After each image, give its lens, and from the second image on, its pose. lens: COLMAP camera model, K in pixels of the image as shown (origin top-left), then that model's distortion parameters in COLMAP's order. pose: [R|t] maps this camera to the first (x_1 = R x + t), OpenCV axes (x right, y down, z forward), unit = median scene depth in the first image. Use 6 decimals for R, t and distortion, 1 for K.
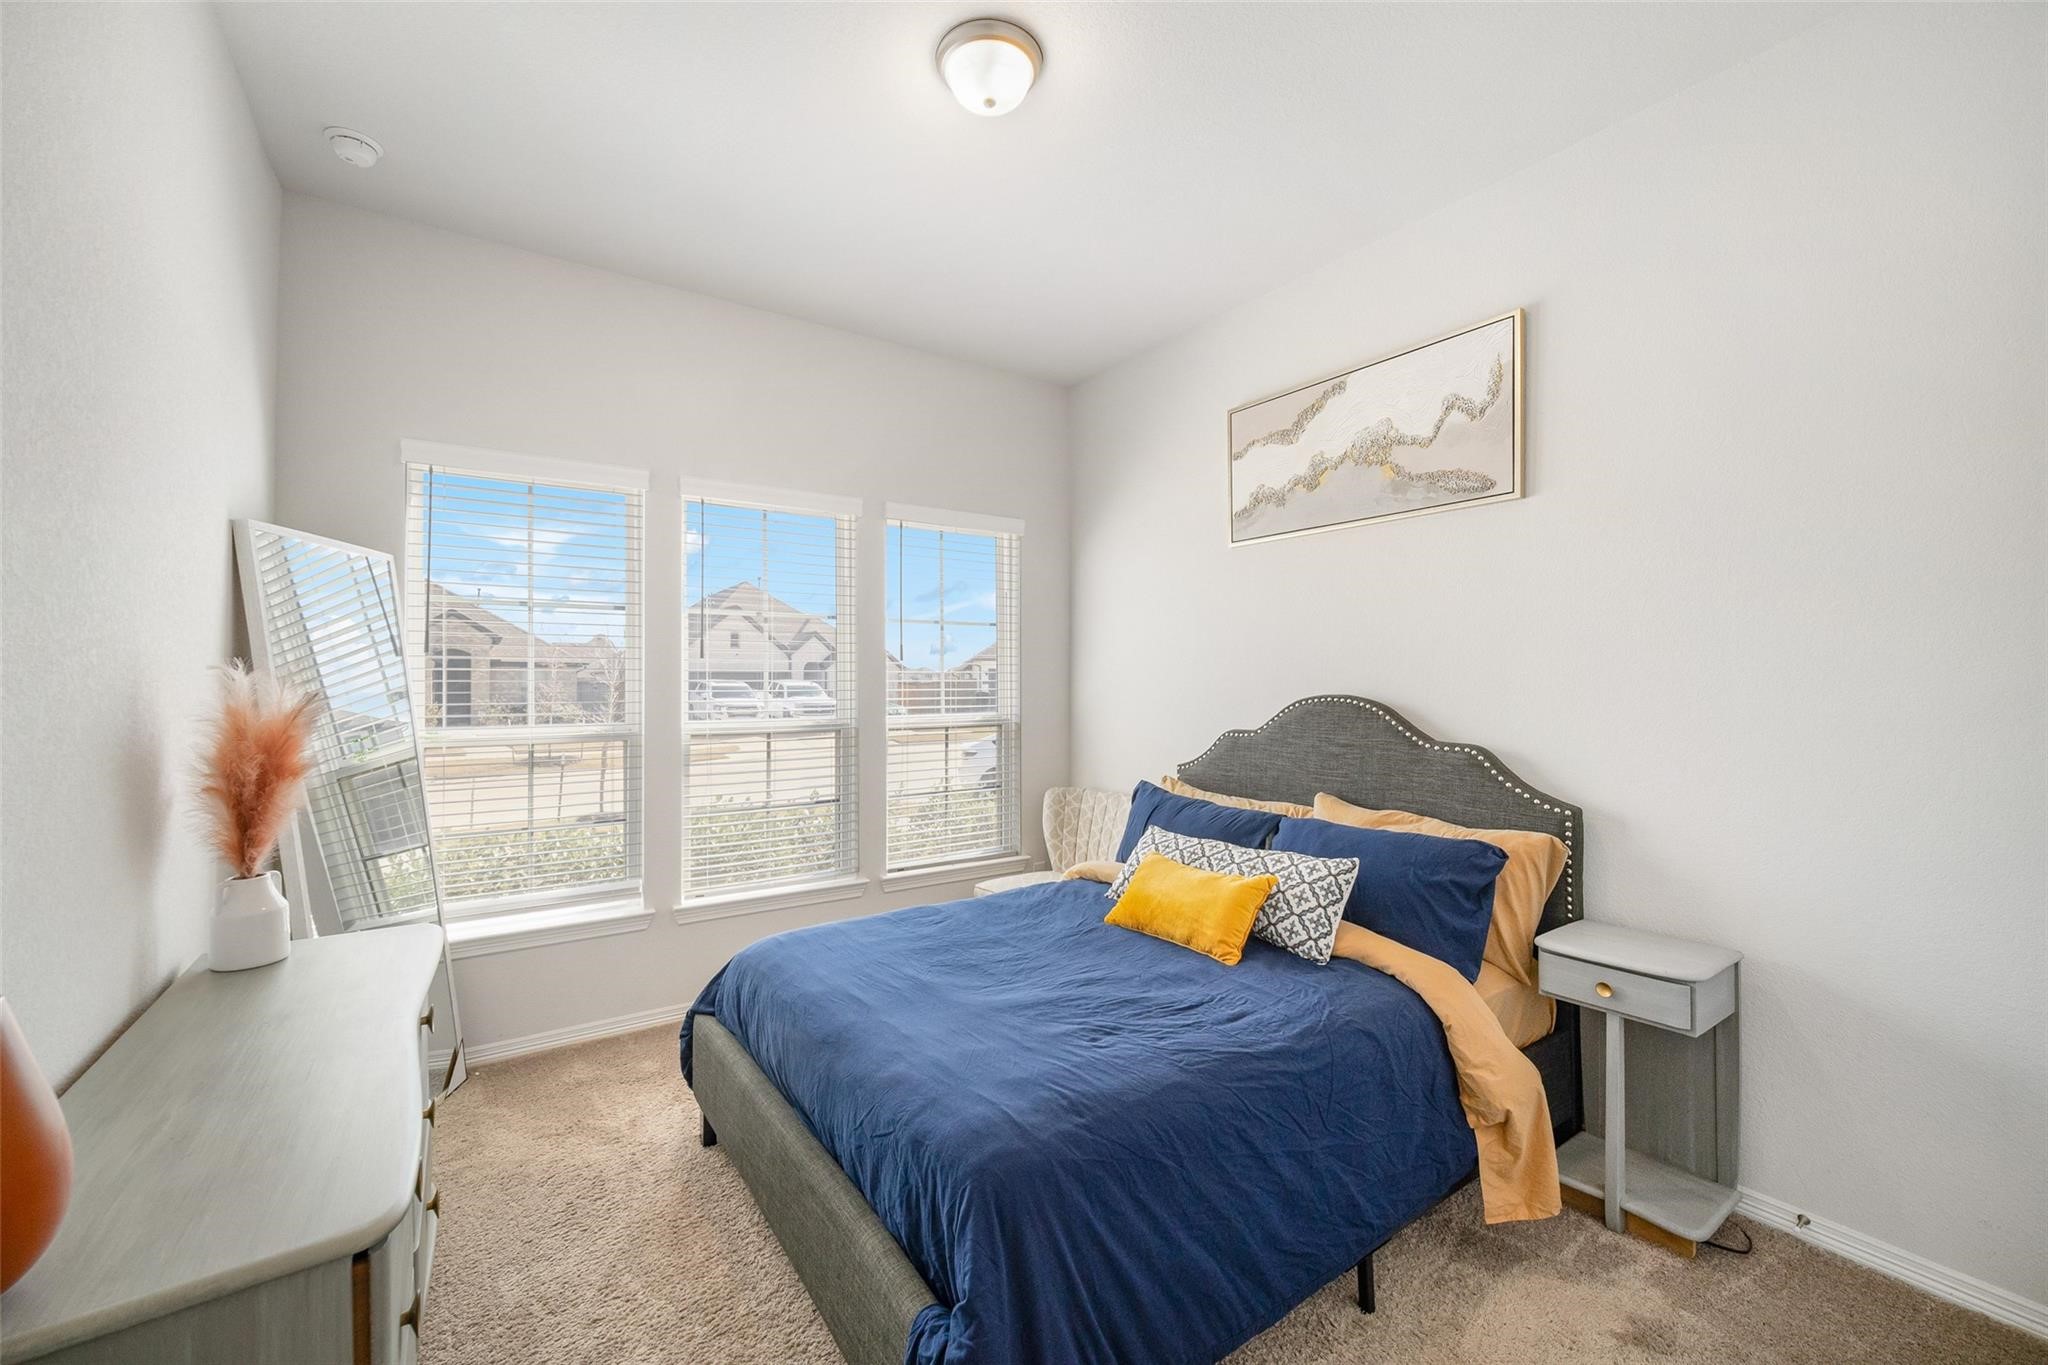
lens RADIAL K [[811.5, 0, 1024.0], [0, 811.5, 682.5], [0, 0, 1]] dist [-0.000140, -0.000013]
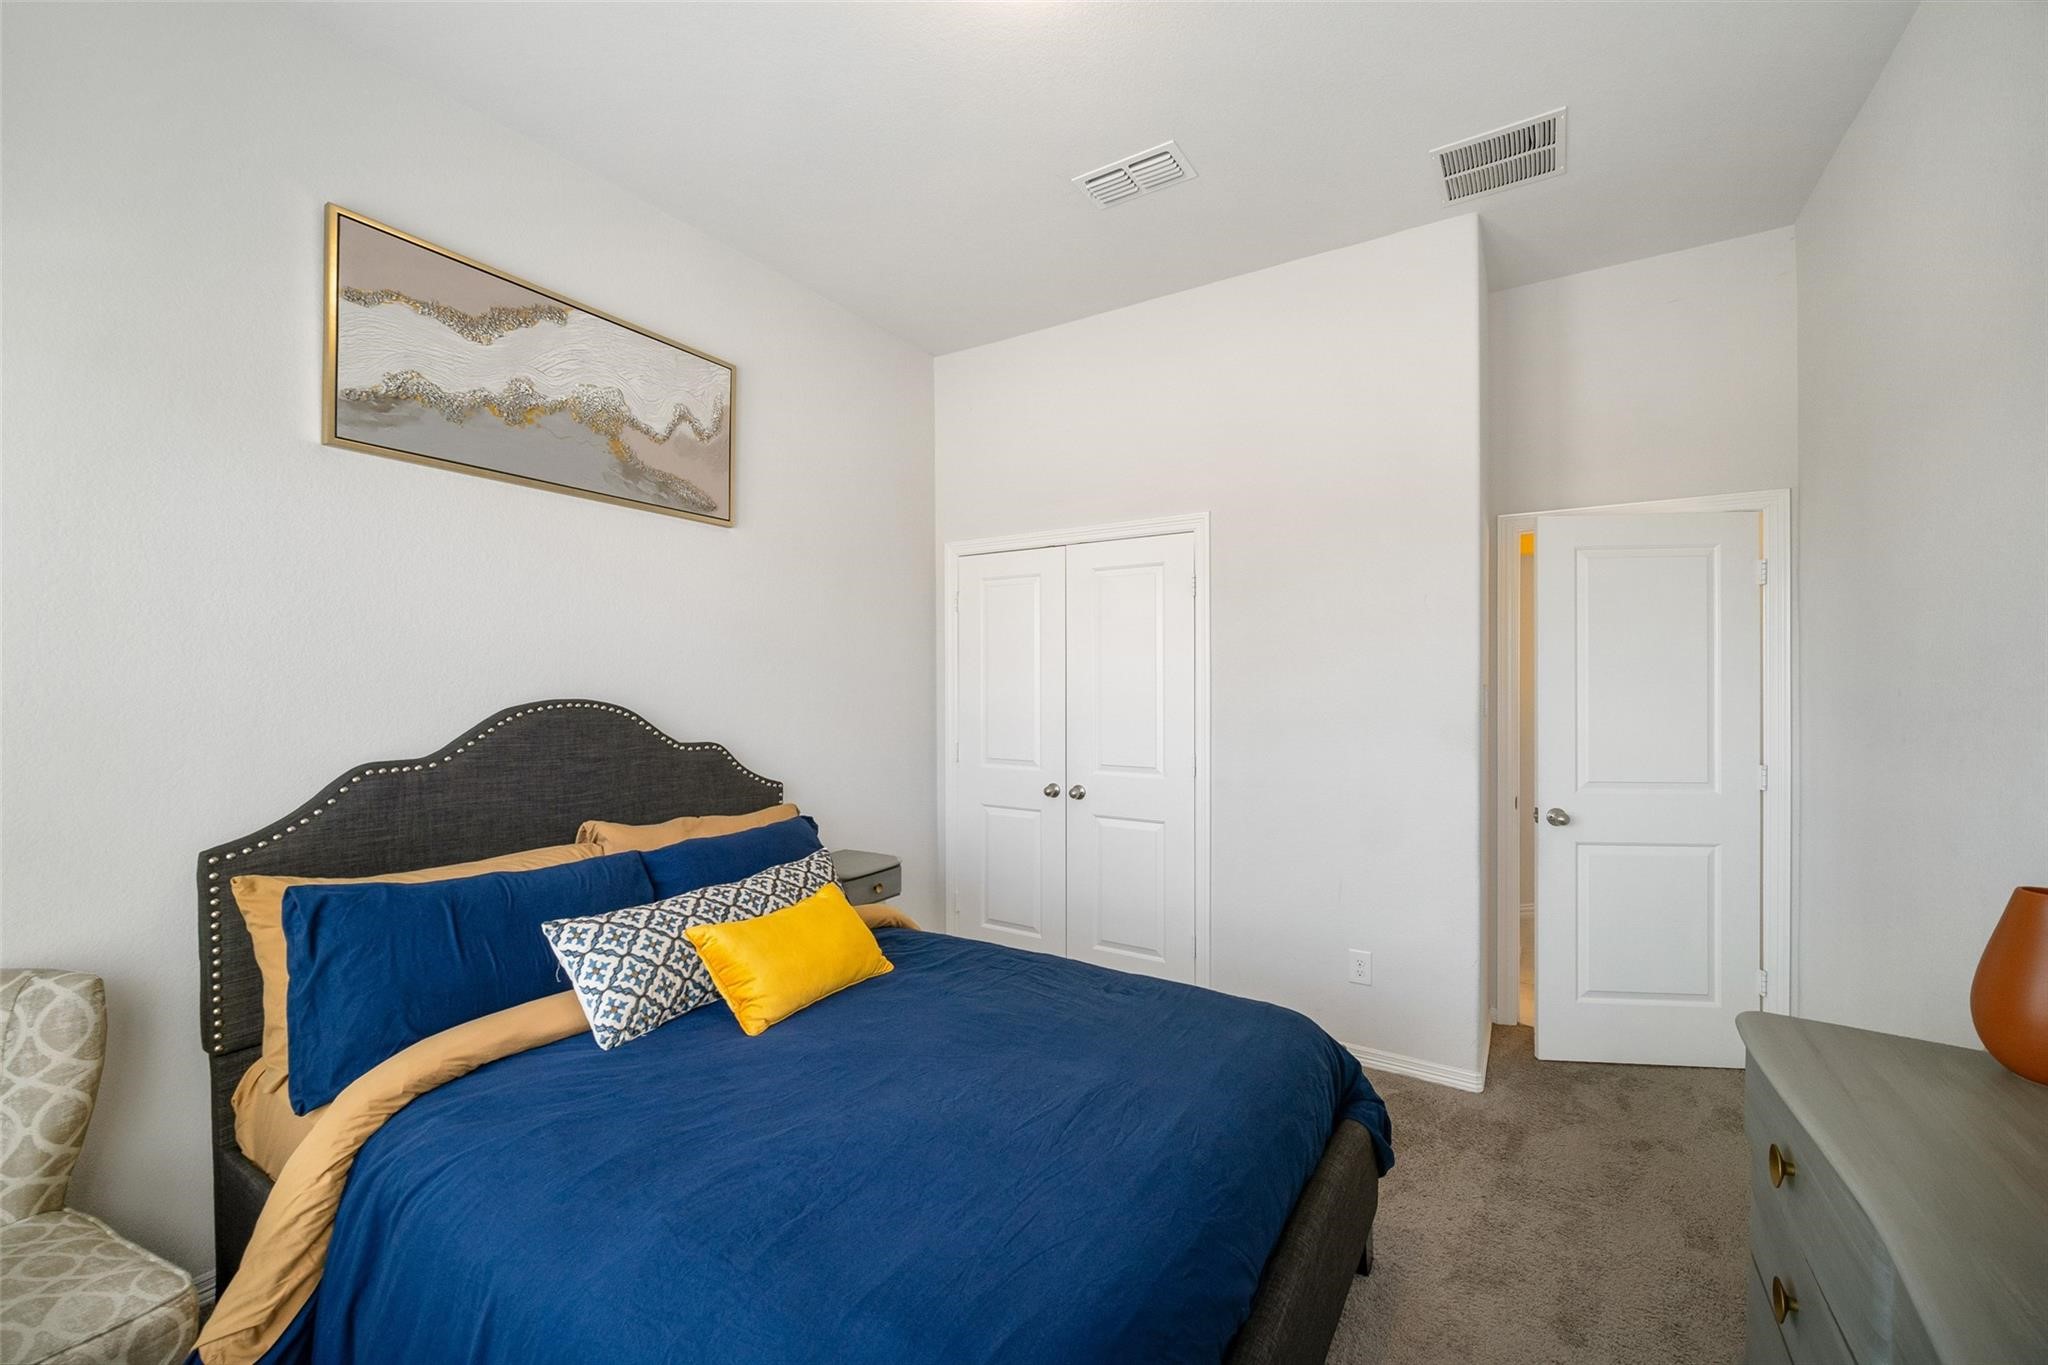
lens RADIAL K [[811.5, 0, 1024.0], [0, 811.5, 682.5], [0, 0, 1]] dist [-0.000140, -0.000013]
pose [[-0.379698, 0.005701, 0.925093, -0.520376], [-0.003497, 0.999965, -0.007597, 0.002662], [-0.925104, -0.006119, -0.379665, 0.875179]]
